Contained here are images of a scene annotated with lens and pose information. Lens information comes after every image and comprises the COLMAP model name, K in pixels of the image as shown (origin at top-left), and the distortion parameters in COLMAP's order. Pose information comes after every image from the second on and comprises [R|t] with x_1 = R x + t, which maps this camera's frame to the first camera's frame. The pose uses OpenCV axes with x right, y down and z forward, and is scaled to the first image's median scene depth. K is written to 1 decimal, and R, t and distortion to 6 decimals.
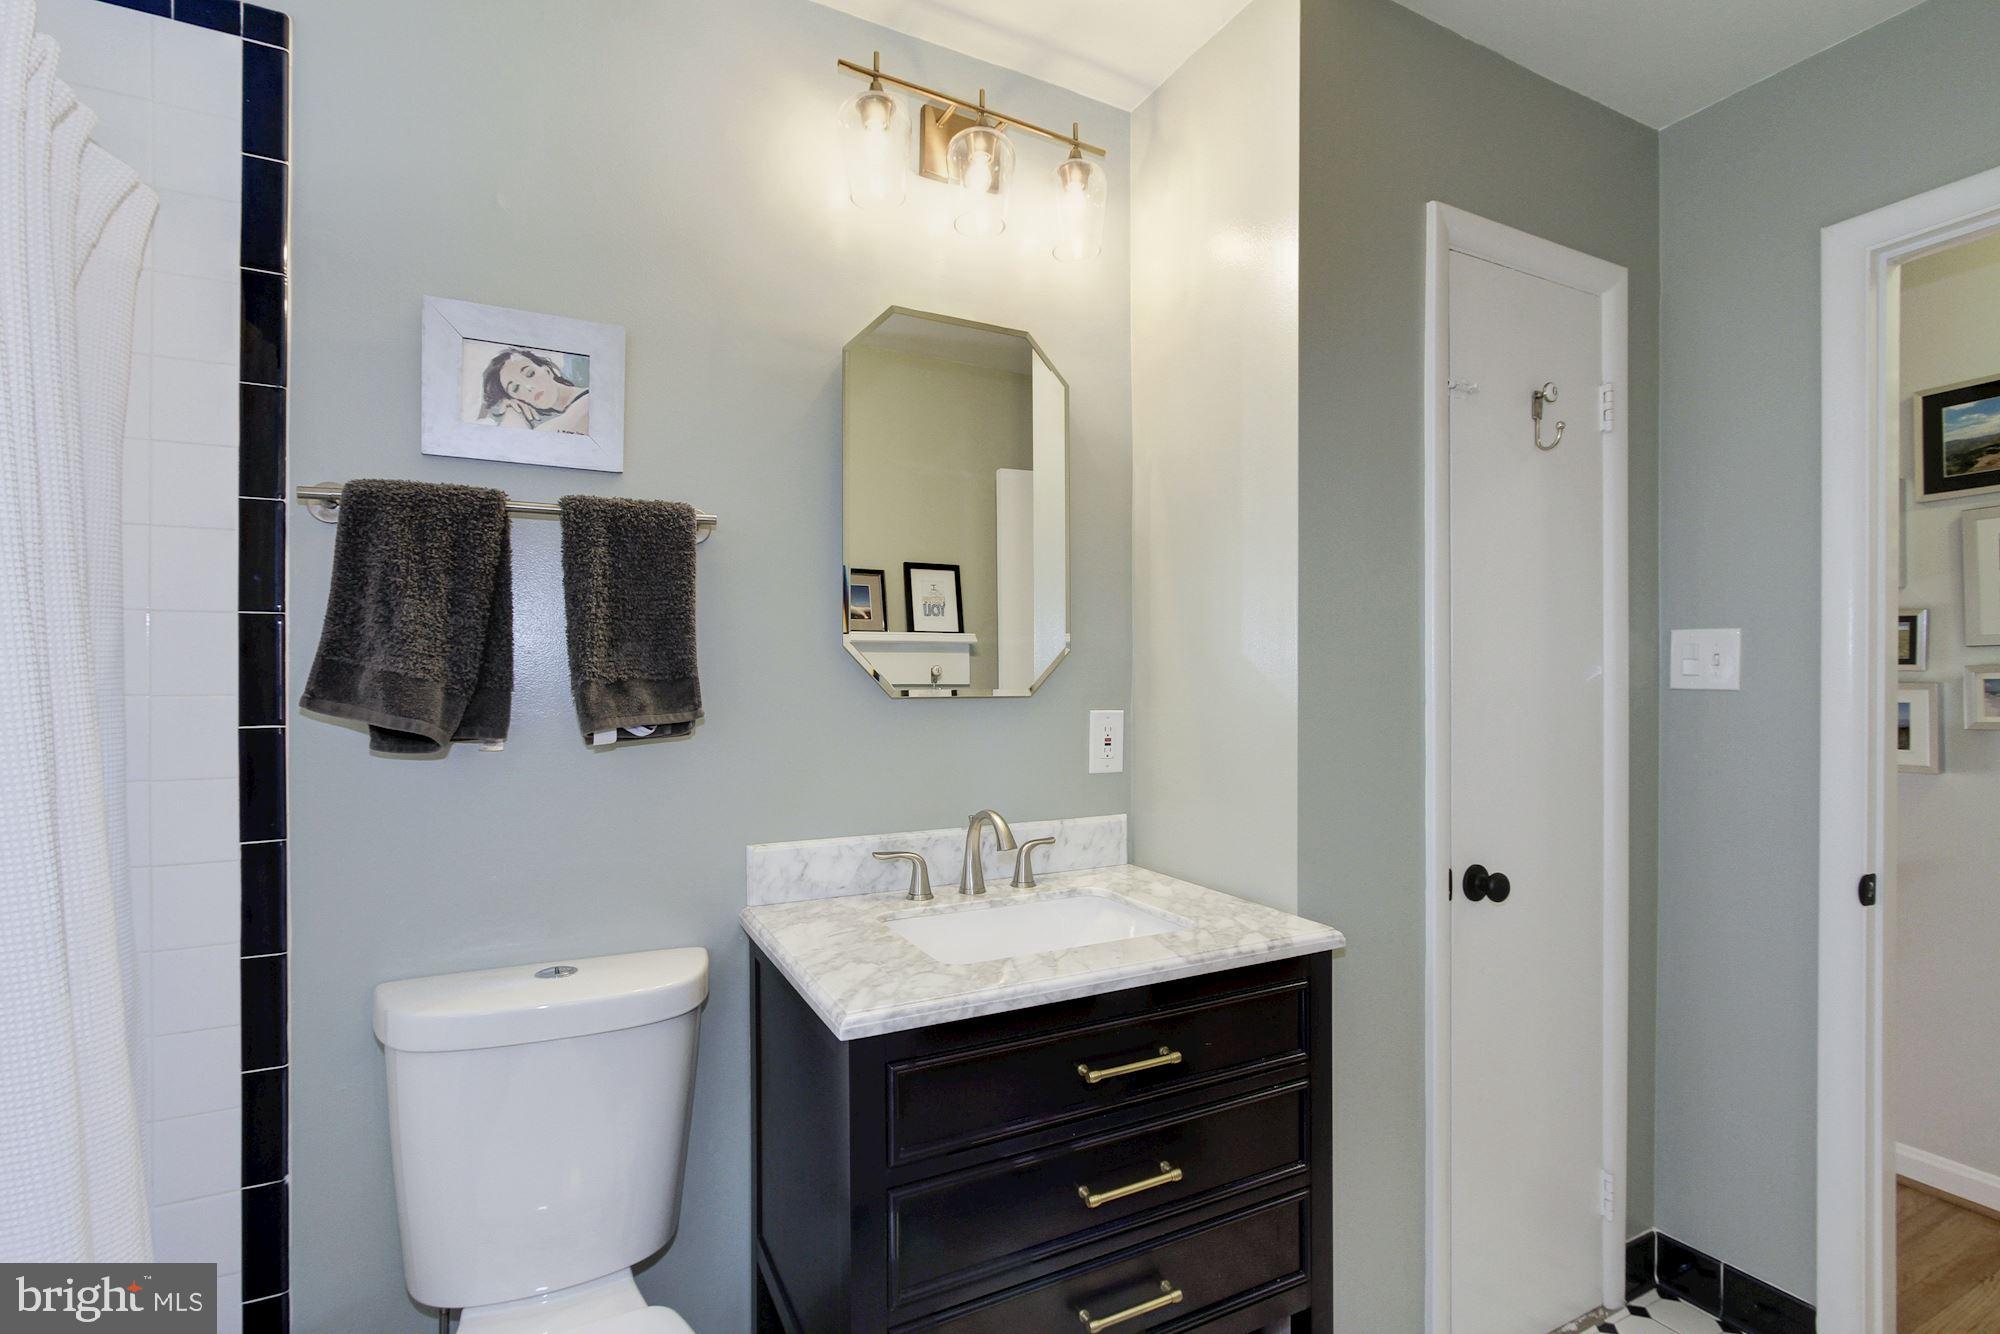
lens RADIAL K [[932.8, 0, 991.2], [0, 932.8, 677.6], [0, 0, 1]] dist [0.000503, 0.000671]
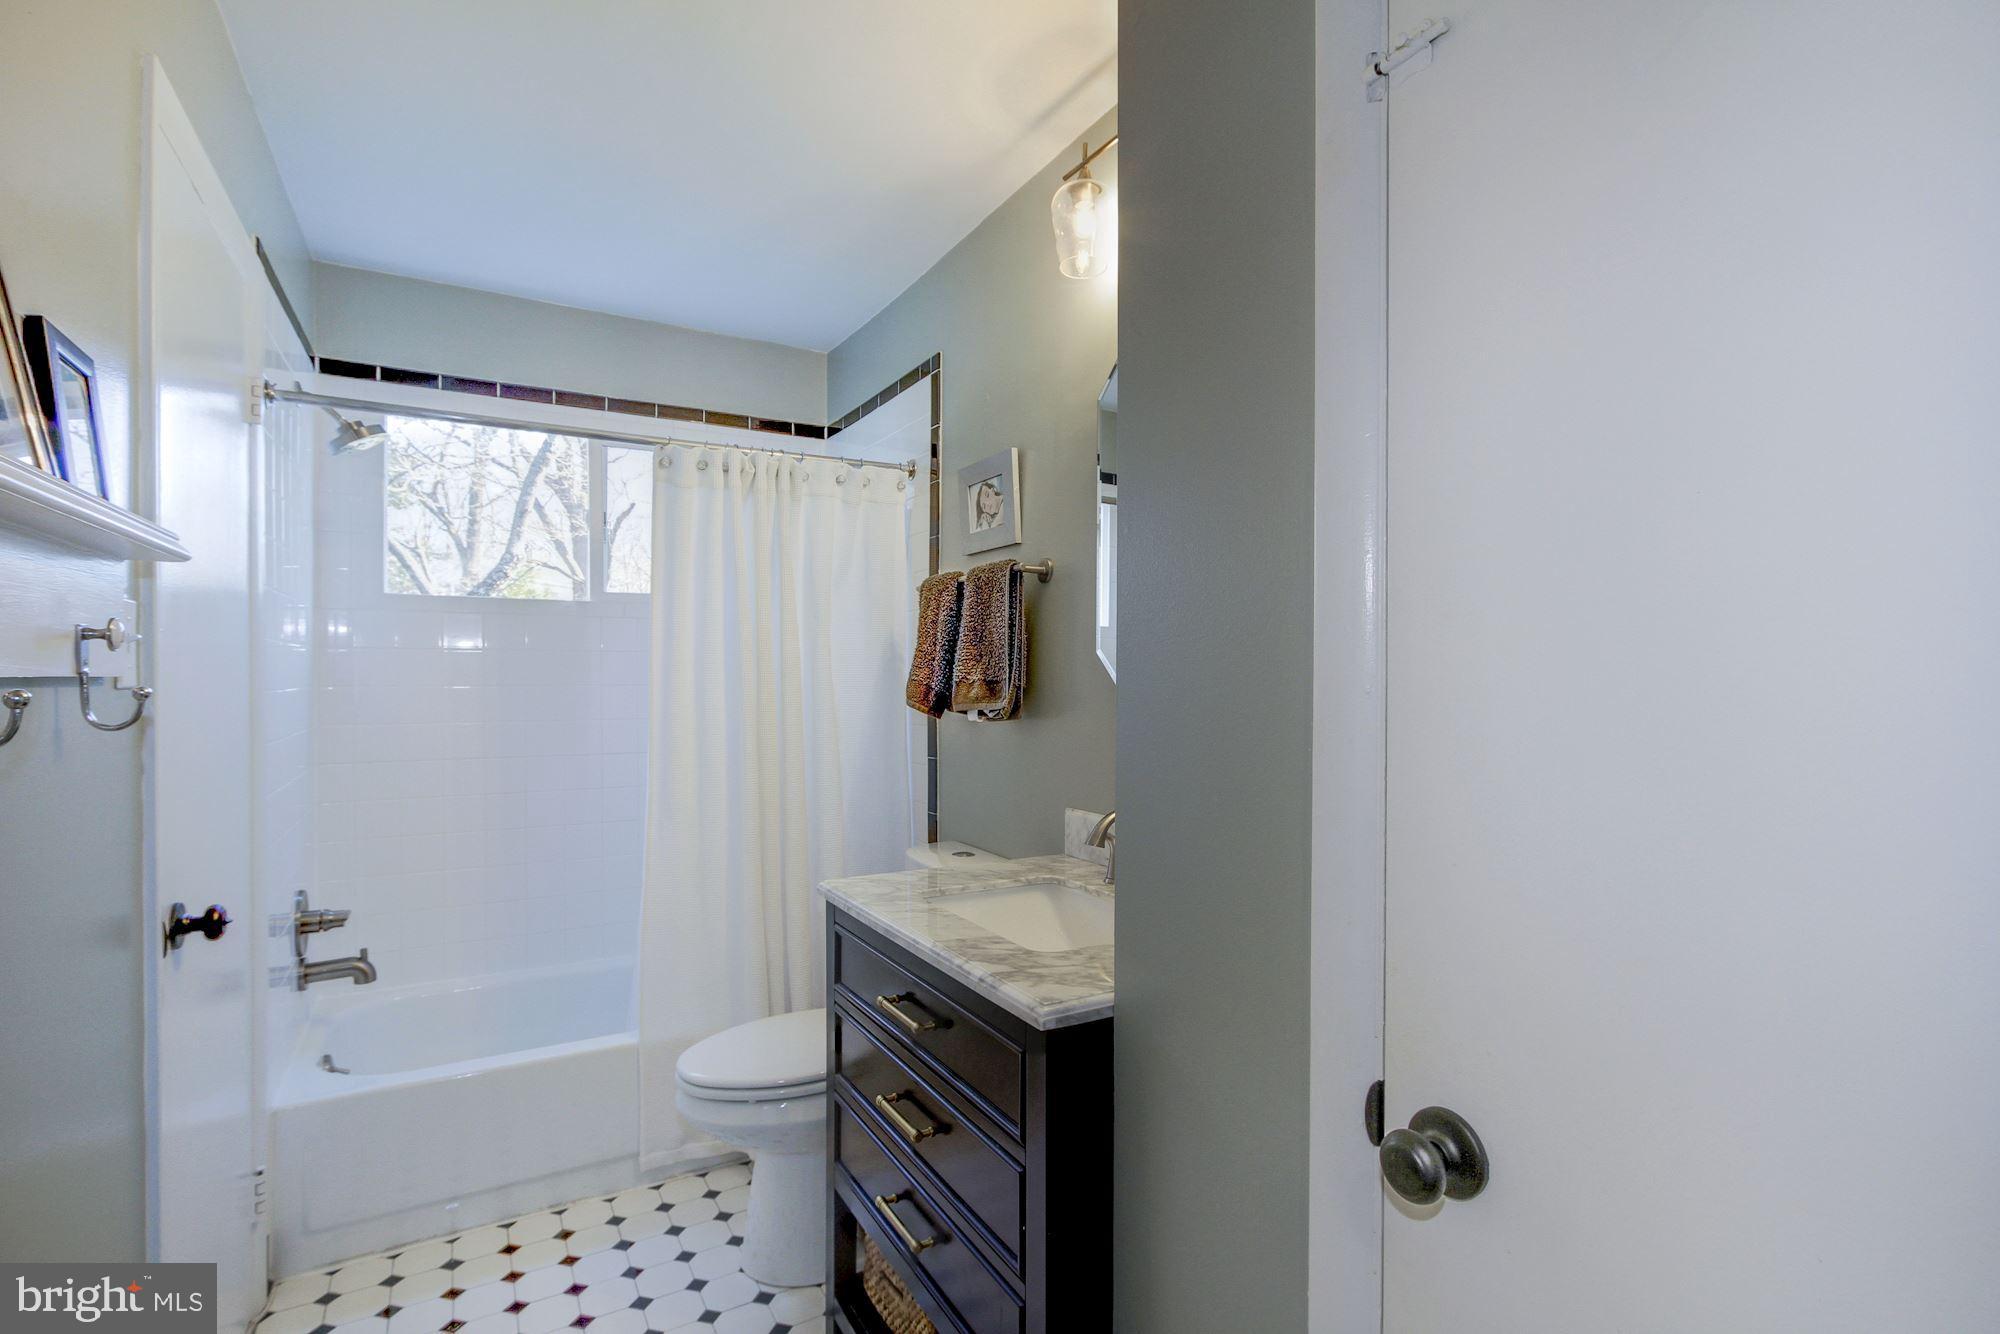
lens RADIAL K [[932.8, 0, 991.2], [0, 932.8, 677.6], [0, 0, 1]] dist [0.000503, 0.000671]
pose [[0.029549, -0.002543, -0.999560, 1.173917], [-0.003696, 0.999990, -0.002653, 0.002650], [0.999556, 0.003773, 0.029540, 0.965614]]
